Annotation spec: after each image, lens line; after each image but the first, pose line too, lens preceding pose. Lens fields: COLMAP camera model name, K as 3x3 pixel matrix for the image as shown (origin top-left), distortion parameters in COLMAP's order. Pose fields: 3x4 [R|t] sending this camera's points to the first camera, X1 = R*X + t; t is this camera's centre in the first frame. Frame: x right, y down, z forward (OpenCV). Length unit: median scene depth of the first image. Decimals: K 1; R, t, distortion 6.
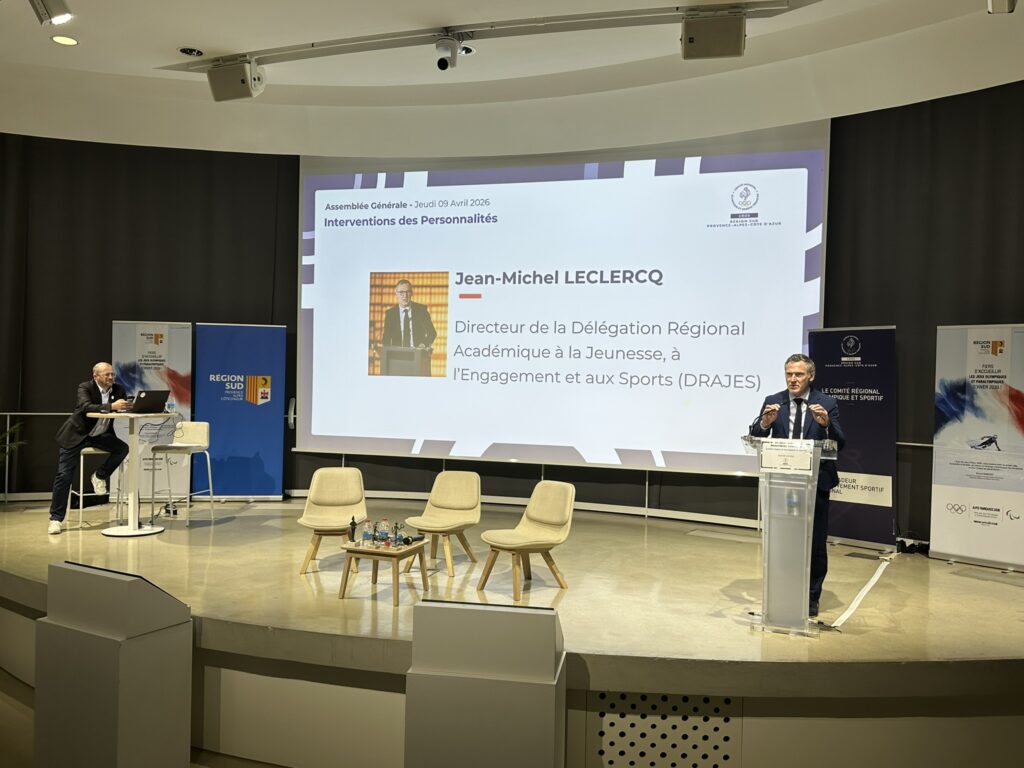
lens RADIAL K [[849.0, 0, 512.0], [0, 849.0, 384.0], [0, 0, 1]] dist [0.127470, -0.232818]
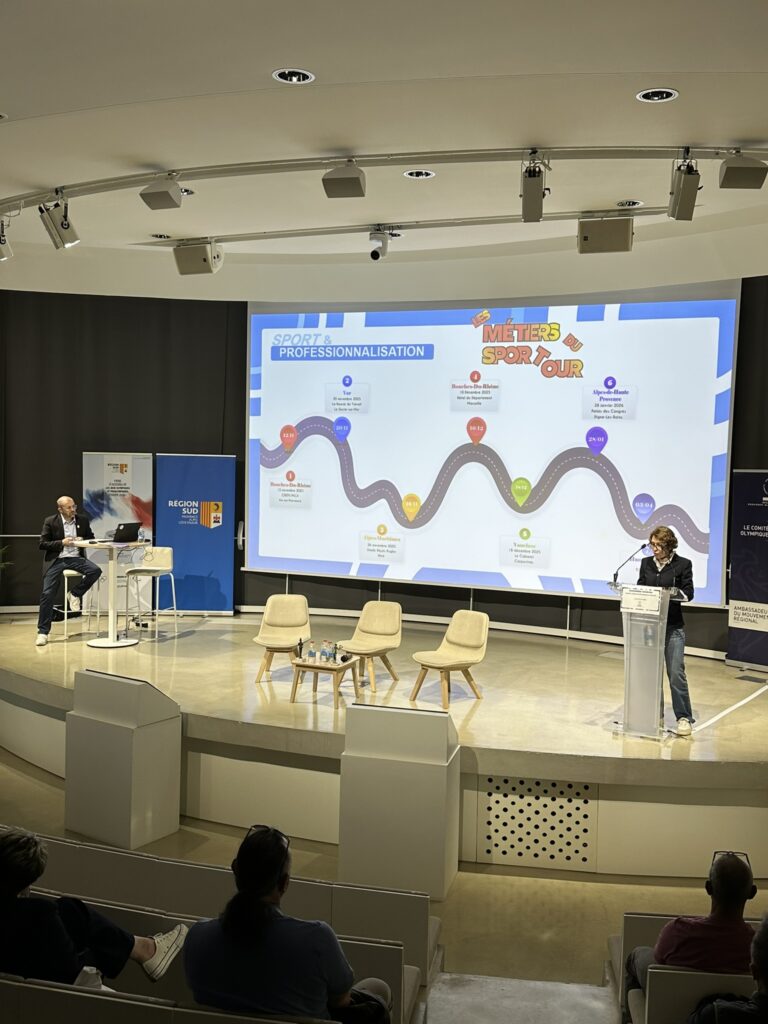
lens RADIAL K [[1059.3, 0, 384.0], [0, 1059.3, 512.0], [0, 0, 1]] dist [0.120182, 0.007050]
pose [[0.995582, 0.008090, -0.093543, 0.059957], [-0.002991, 0.998508, 0.054518, -0.086039], [0.093844, -0.053997, 0.994121, -0.393167]]
